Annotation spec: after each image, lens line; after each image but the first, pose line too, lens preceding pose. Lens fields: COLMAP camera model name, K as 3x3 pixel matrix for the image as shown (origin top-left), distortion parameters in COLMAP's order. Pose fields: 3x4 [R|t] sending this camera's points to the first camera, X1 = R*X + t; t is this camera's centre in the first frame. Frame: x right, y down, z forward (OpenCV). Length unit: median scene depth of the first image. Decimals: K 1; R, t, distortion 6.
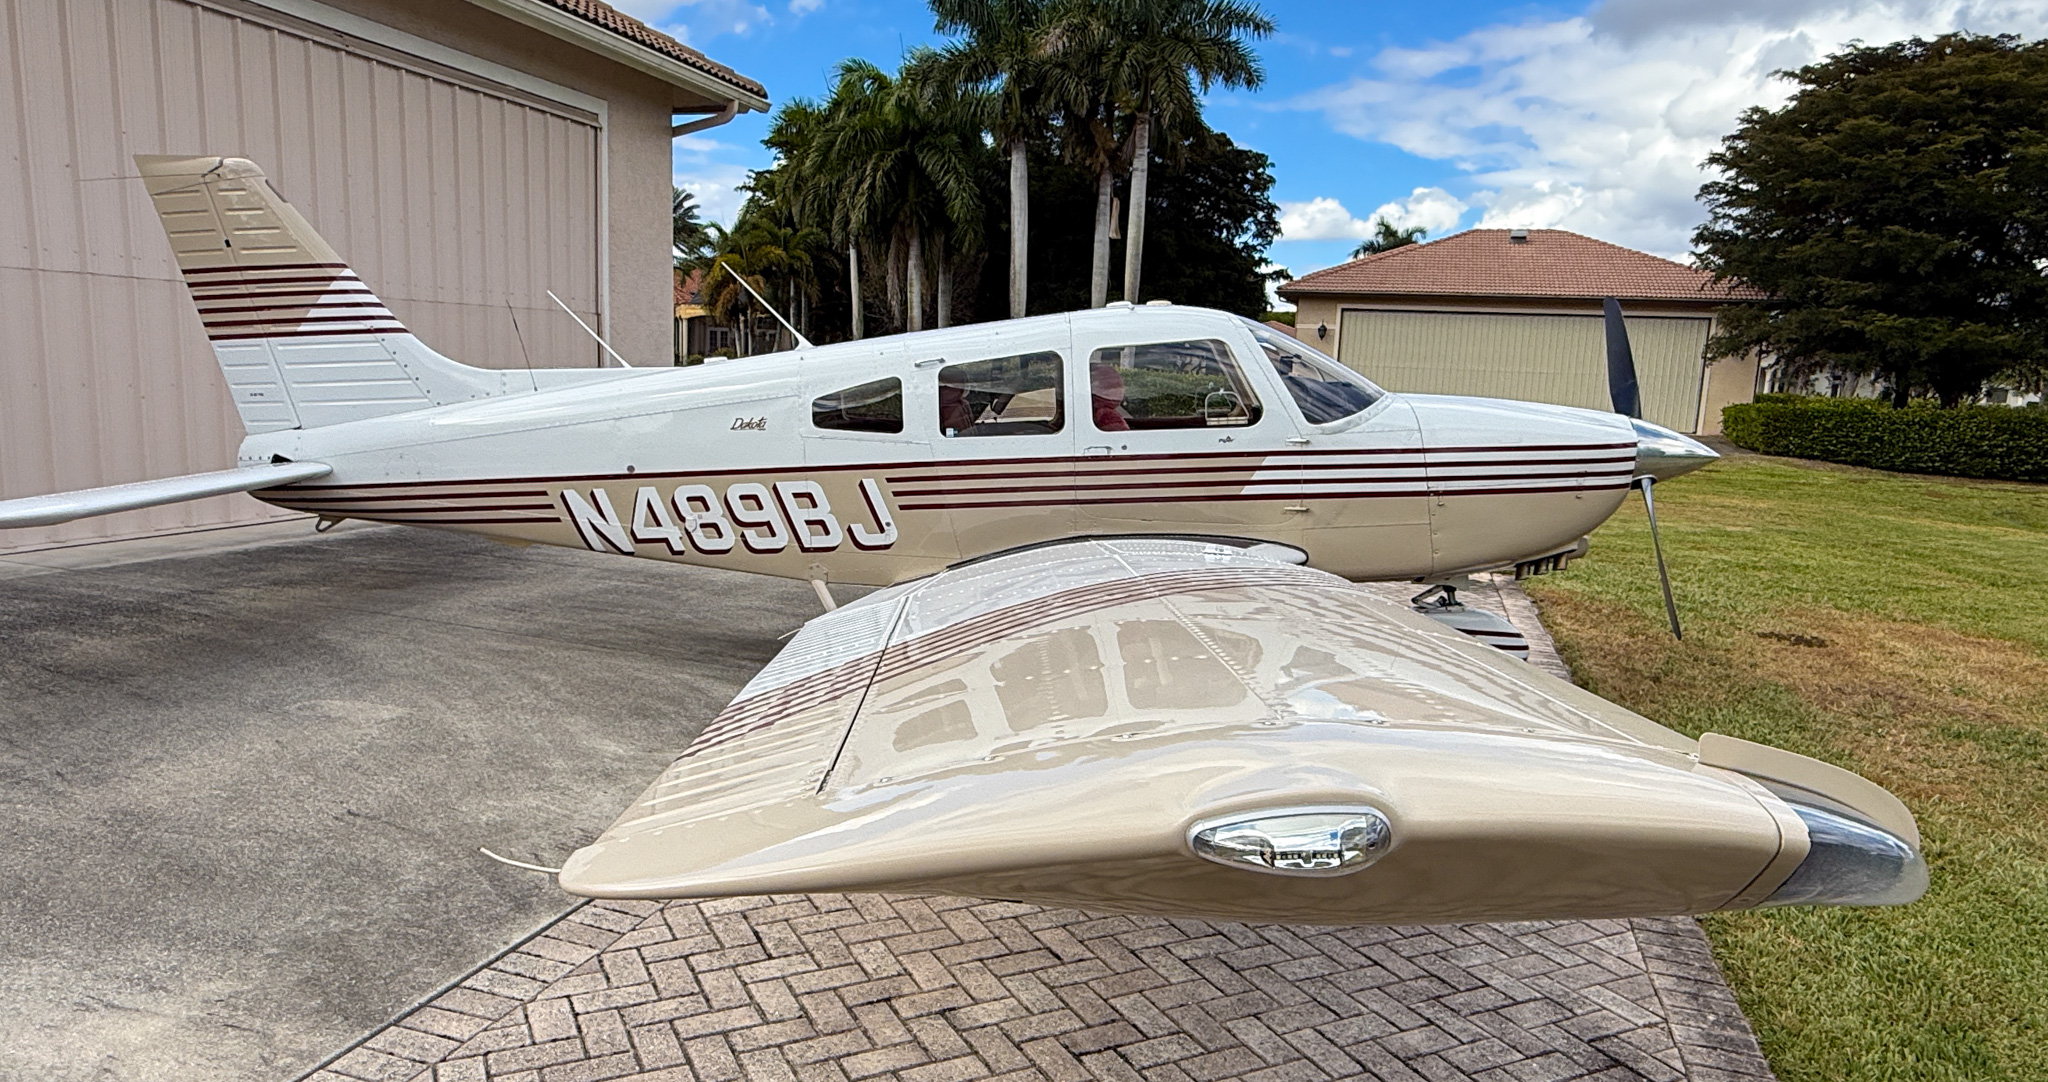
lens RADIAL K [[1238.2, 0, 1023.2], [0, 1238.2, 550.9], [0, 0, 1]] dist [-0.000436, -0.000239]
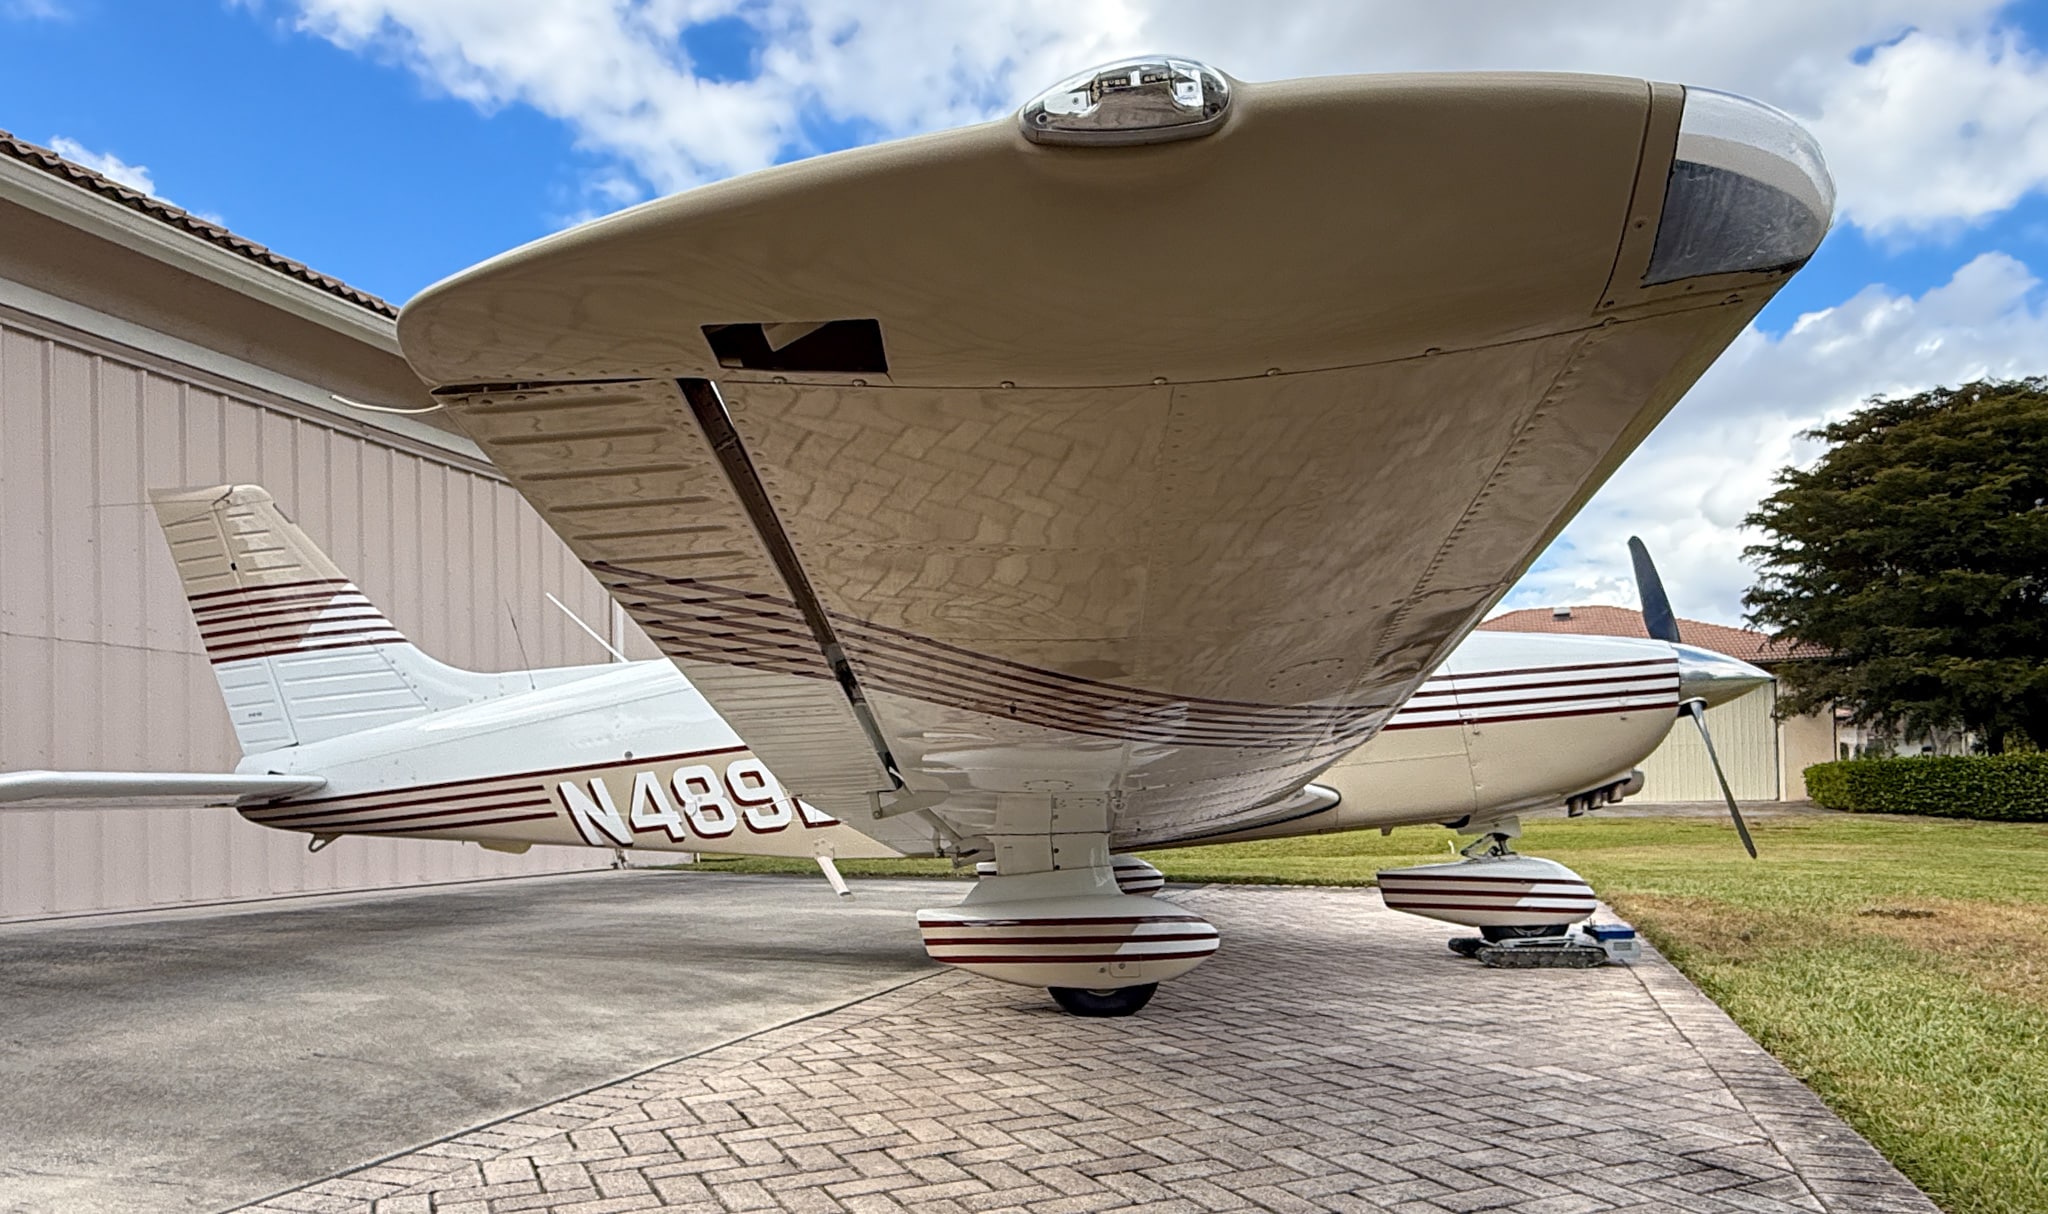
lens RADIAL K [[1299.5, 0, 1020.9], [0, 1299.5, 752.8], [0, 0, 1]] dist [-0.001934, 0.001567]
pose [[0.997455, -0.064486, -0.030407, 0.019318], [0.057990, 0.981927, -0.180156, 0.129342], [0.041475, 0.177934, 0.983168, 0.013896]]
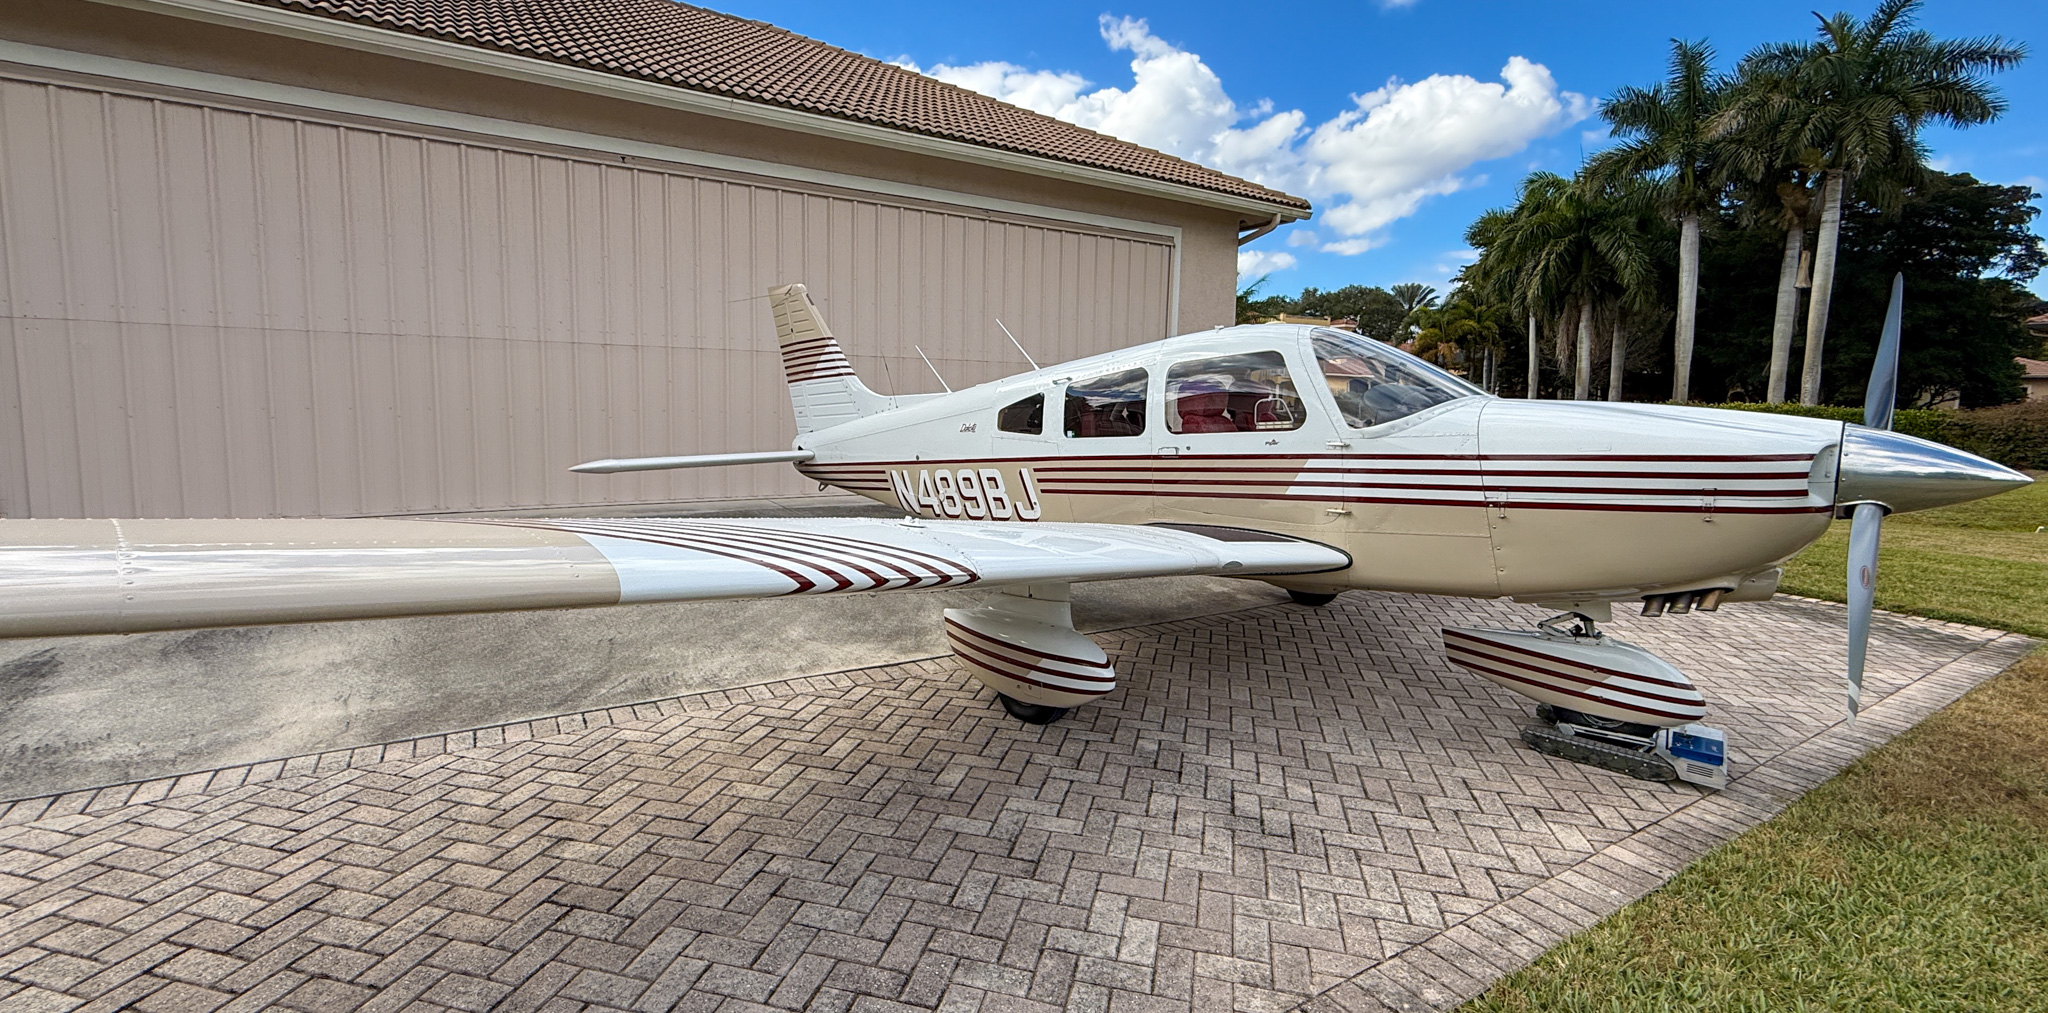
lens RADIAL K [[853.9, 0, 1041.9], [0, 853.9, 465.0], [0, 0, 1]] dist [-0.000056, 0.000581]
pose [[0.768782, 0.028948, -0.638855, 0.453730], [-0.084889, 0.994754, -0.057079, -0.010469], [0.633851, 0.098113, 0.767207, 0.289144]]
